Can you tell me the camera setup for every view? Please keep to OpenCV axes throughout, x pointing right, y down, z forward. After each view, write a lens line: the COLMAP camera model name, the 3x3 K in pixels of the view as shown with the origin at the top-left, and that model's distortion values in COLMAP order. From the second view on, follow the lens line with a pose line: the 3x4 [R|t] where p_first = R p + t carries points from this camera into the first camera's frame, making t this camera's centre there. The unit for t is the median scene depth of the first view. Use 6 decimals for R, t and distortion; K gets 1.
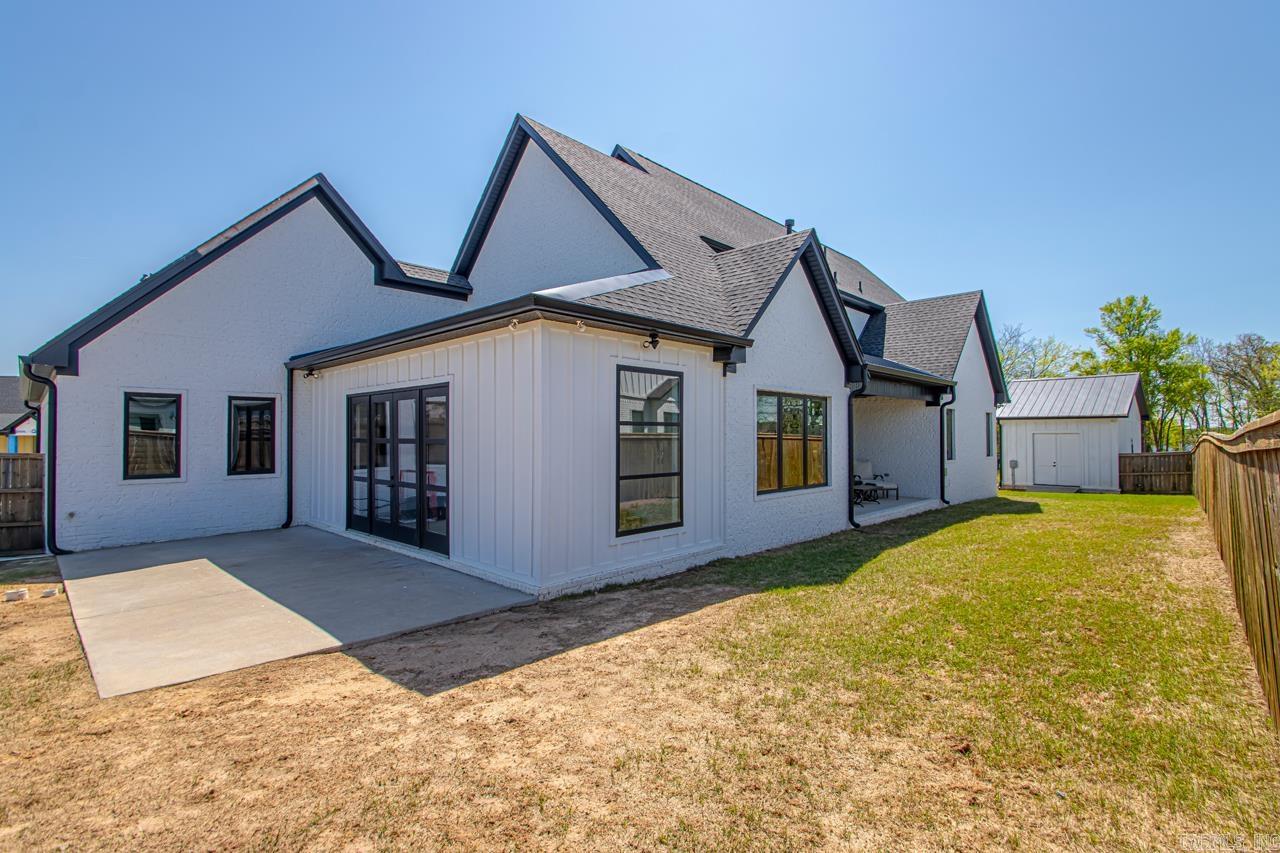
lens RADIAL K [[580.4, 0, 640.0], [0, 580.4, 426.5], [0, 0, 1]] dist [0.000541, -0.000060]
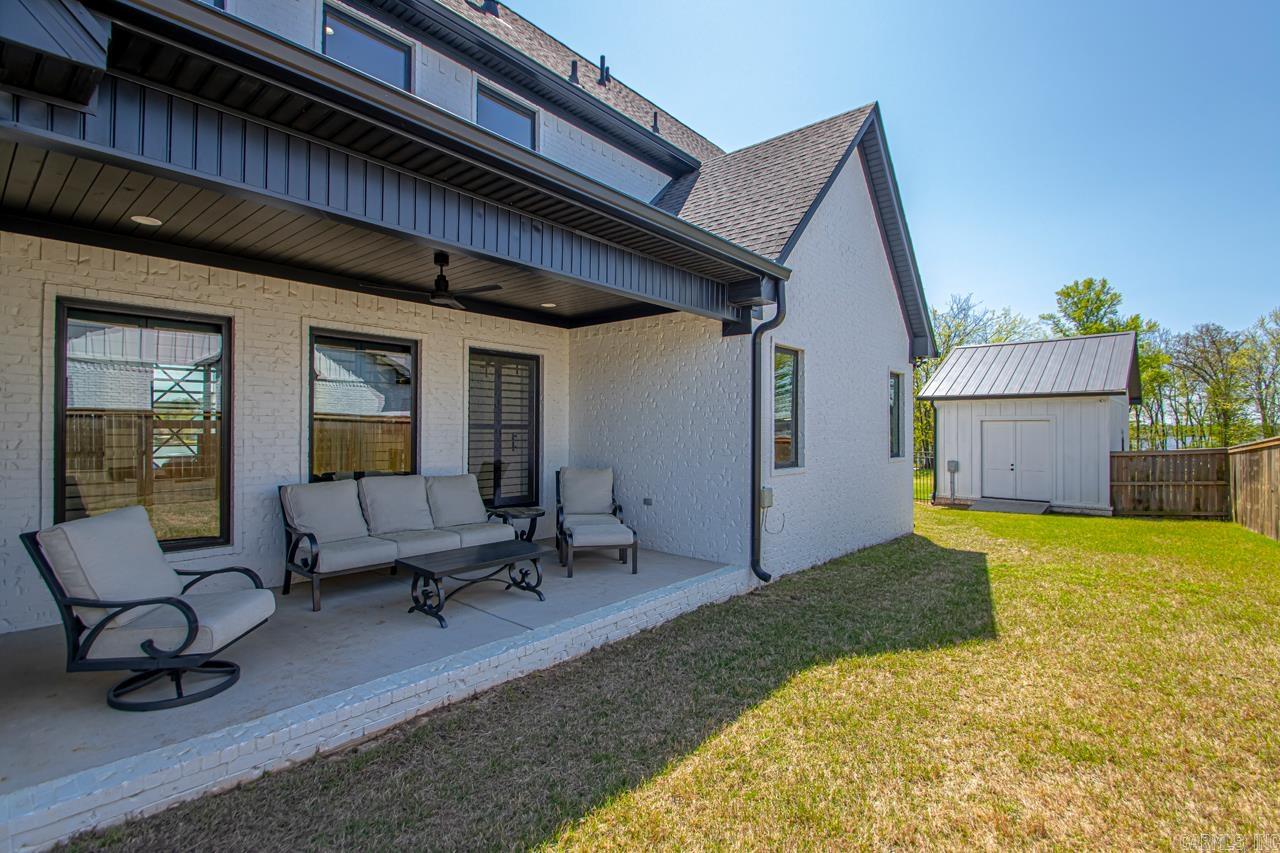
lens RADIAL K [[598.9, 0, 640.0], [0, 598.9, 426.5], [0, 0, 1]] dist [0.019784, 0.000059]
pose [[0.997096, 0.005788, 0.075936, 0.228378], [-0.006541, 0.999932, 0.009671, 0.014043], [-0.075875, -0.010139, 0.997066, 0.331791]]
